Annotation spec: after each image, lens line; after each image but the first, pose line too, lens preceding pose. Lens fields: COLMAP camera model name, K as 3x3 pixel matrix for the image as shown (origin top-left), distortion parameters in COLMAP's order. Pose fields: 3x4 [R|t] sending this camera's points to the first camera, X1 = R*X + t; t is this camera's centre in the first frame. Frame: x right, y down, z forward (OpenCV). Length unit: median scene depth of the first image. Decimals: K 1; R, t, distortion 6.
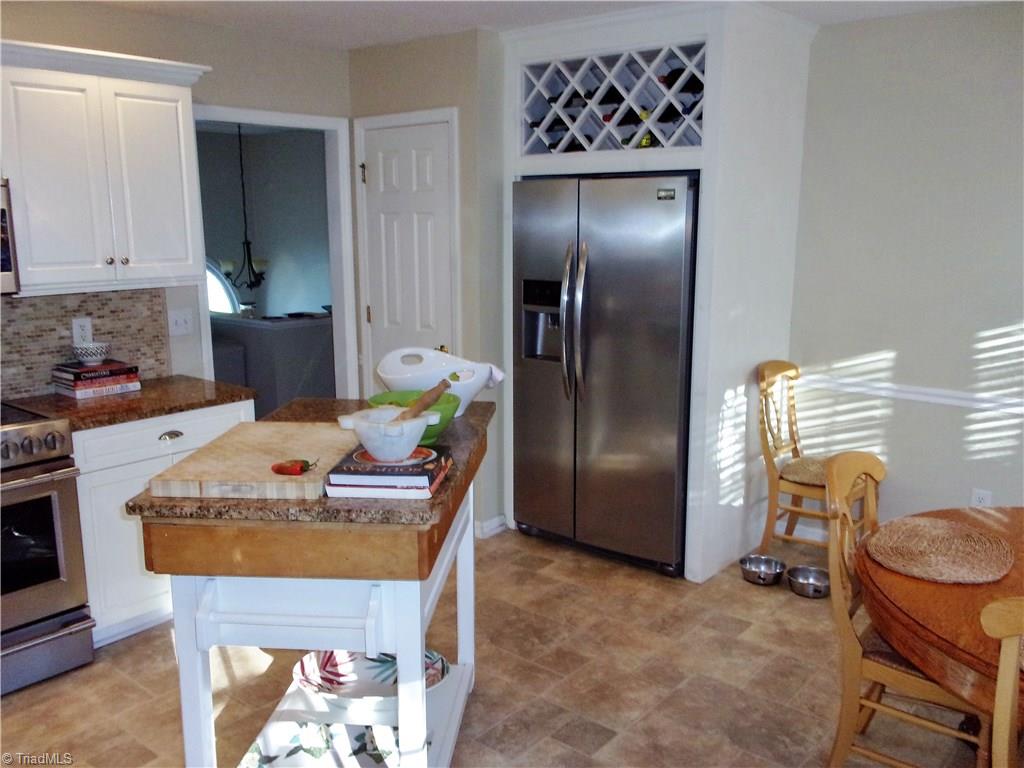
lens RADIAL K [[863.1, 0, 511.8], [0, 863.1, 384.7], [0, 0, 1]] dist [-0.003905, 0.014508]
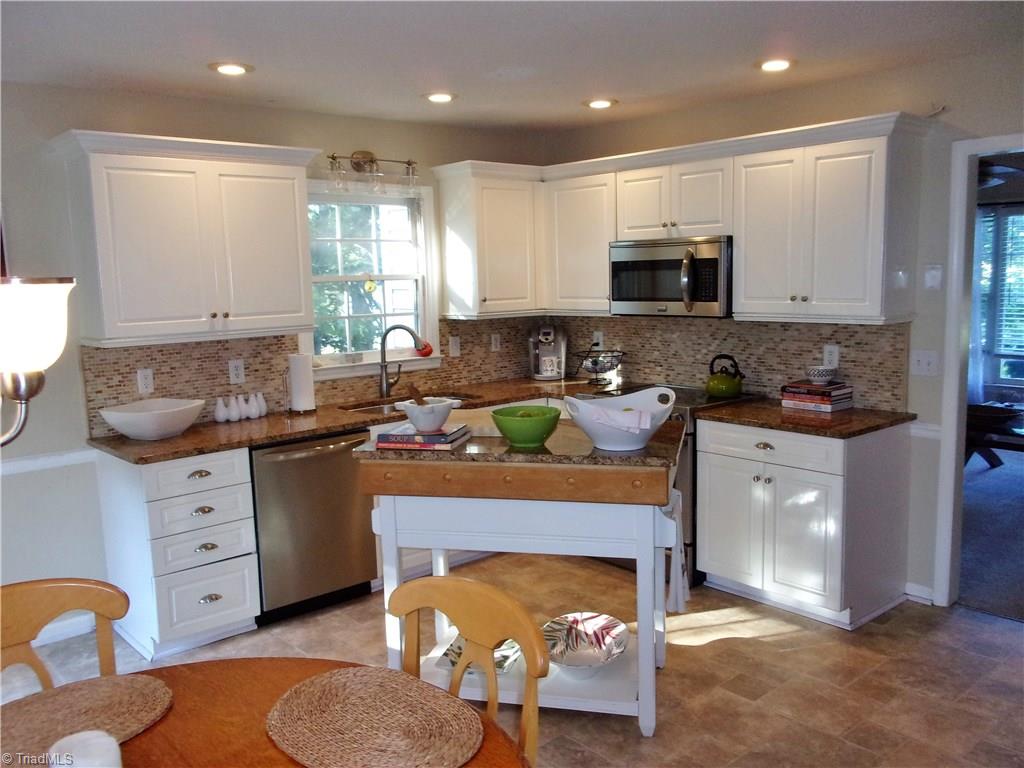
lens RADIAL K [[863.1, 0, 512.1], [0, 863.1, 383.3], [0, 0, 1]] dist [-0.003905, 0.014508]
pose [[-0.145355, 0.142689, -0.979036, 0.719555], [-0.160659, 0.973008, 0.165663, -0.149449], [0.976248, 0.181370, -0.118507, 0.710775]]
